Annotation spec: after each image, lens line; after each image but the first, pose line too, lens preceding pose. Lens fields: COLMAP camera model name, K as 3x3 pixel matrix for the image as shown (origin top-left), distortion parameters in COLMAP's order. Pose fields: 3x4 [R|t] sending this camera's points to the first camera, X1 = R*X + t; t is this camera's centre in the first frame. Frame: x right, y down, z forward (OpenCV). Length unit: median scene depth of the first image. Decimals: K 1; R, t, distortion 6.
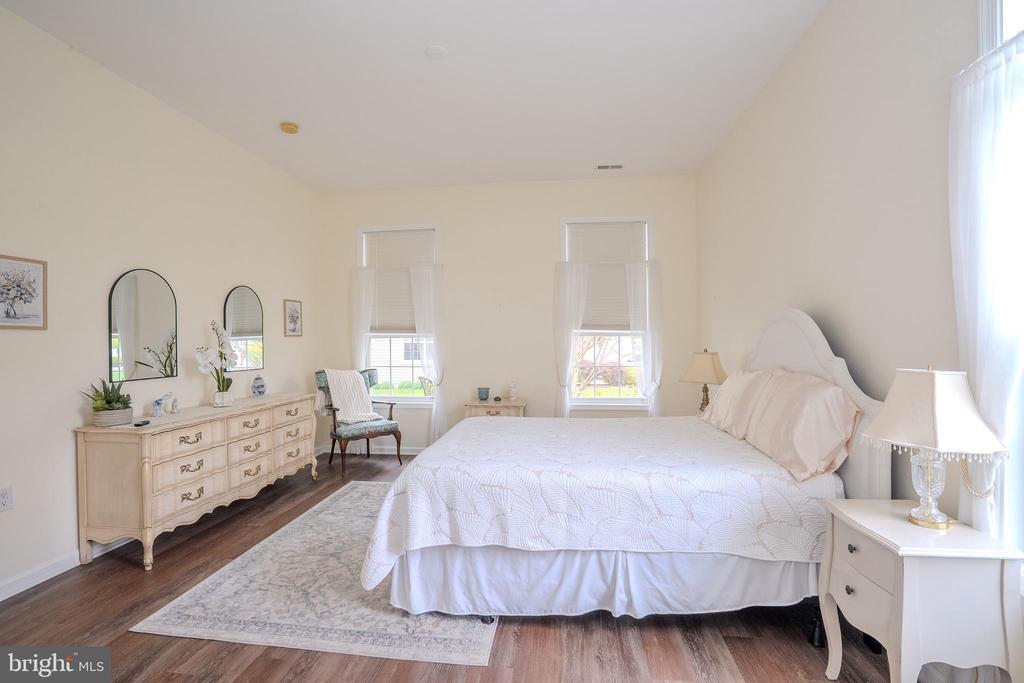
lens RADIAL K [[474.6, 0, 512.0], [0, 474.6, 341.5], [0, 0, 1]] dist [-0.064141, 0.026641]
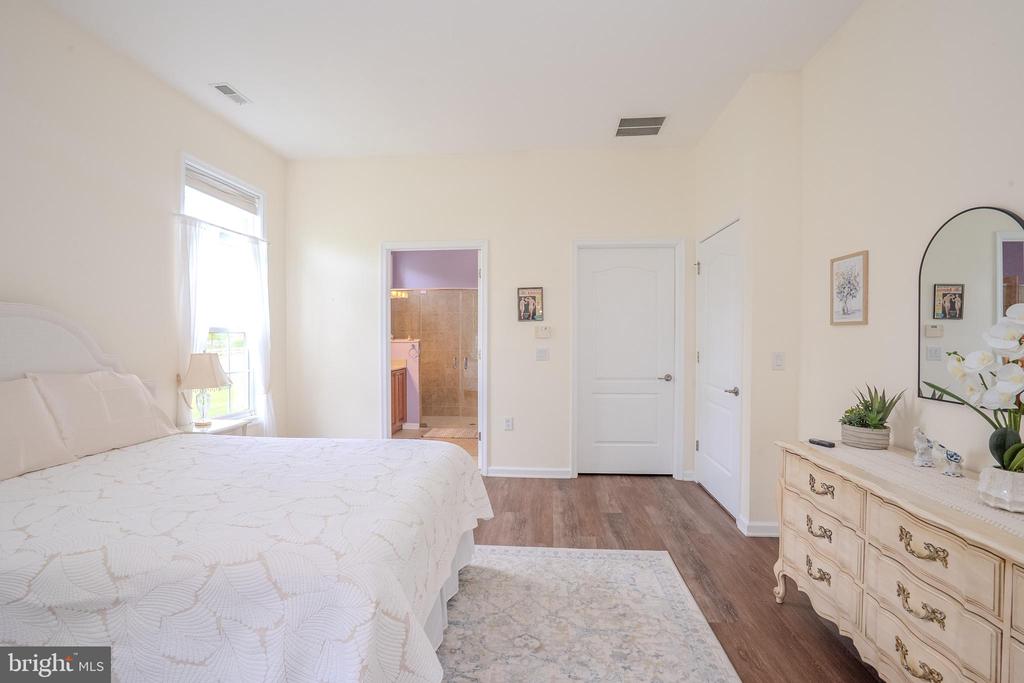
lens RADIAL K [[474.6, 0, 512.0], [0, 474.6, 341.5], [0, 0, 1]] dist [-0.064141, 0.026641]
pose [[-0.999279, 0.006109, -0.037479, -0.275204], [0.005482, 0.999844, 0.016797, -0.010921], [0.037576, 0.016579, -0.999156, 1.938584]]
